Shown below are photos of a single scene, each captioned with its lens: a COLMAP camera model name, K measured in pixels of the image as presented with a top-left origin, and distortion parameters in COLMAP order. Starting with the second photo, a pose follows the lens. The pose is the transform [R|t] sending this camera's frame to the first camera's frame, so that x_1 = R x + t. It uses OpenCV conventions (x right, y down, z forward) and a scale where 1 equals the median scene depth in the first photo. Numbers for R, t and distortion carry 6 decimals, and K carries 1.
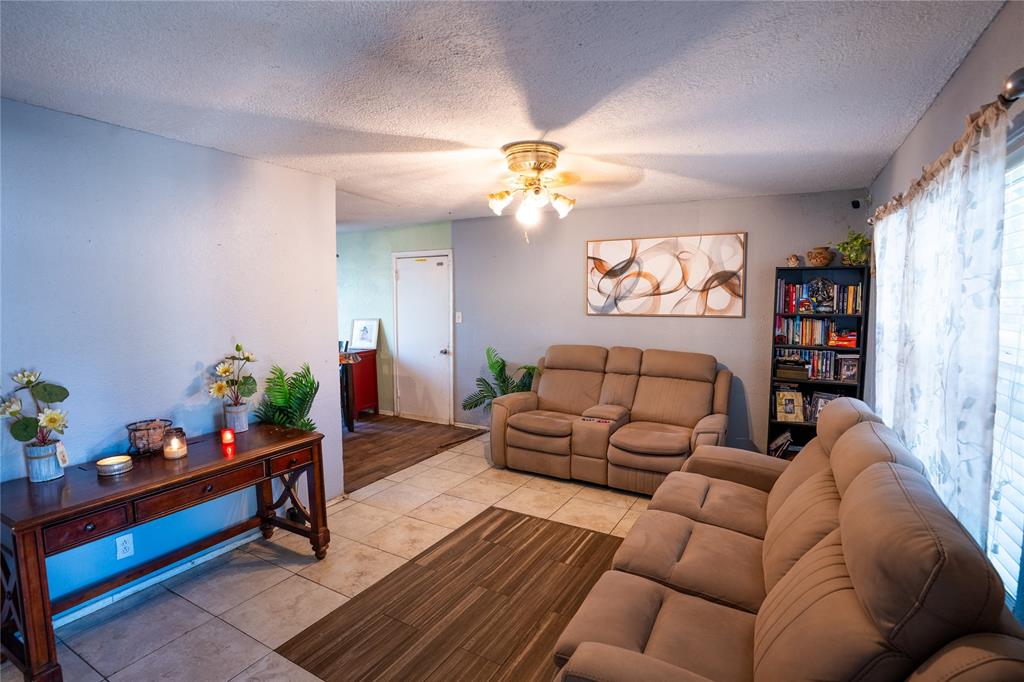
lens RADIAL K [[506.0, 0, 512.8], [0, 506.0, 340.7], [0, 0, 1]] dist [-0.042452, 0.008838]
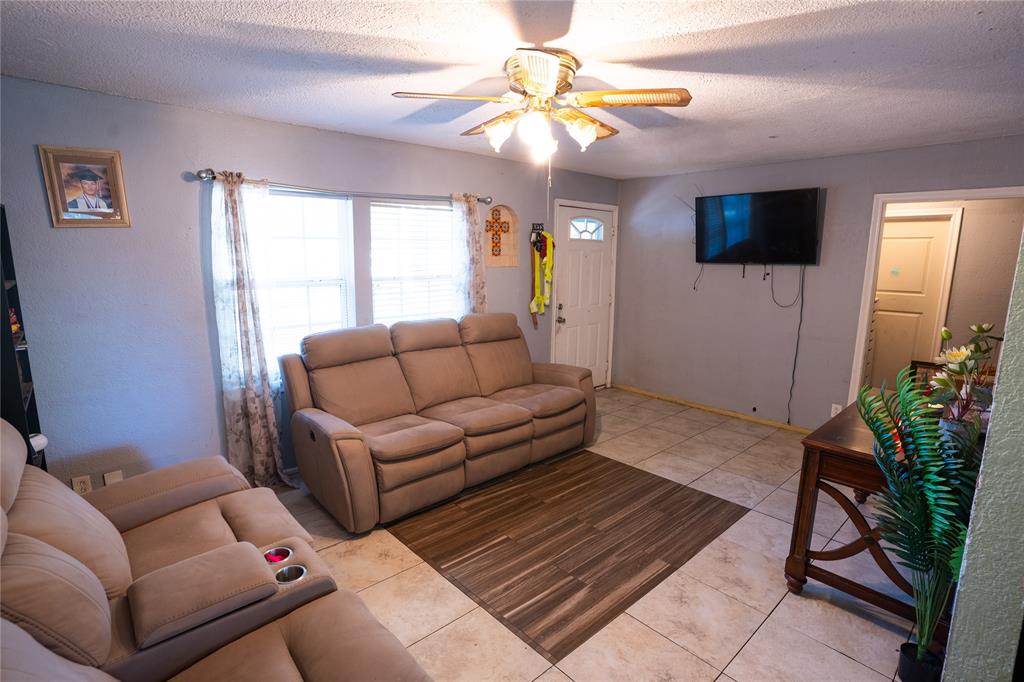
lens RADIAL K [[506.0, 0, 510.6], [0, 506.0, 344.1], [0, 0, 1]] dist [-0.042452, 0.008838]
pose [[-0.949564, -0.061404, 0.307503, -0.166907], [0.020971, 0.966008, 0.257659, -0.152917], [-0.312872, 0.251113, -0.915999, 1.700171]]
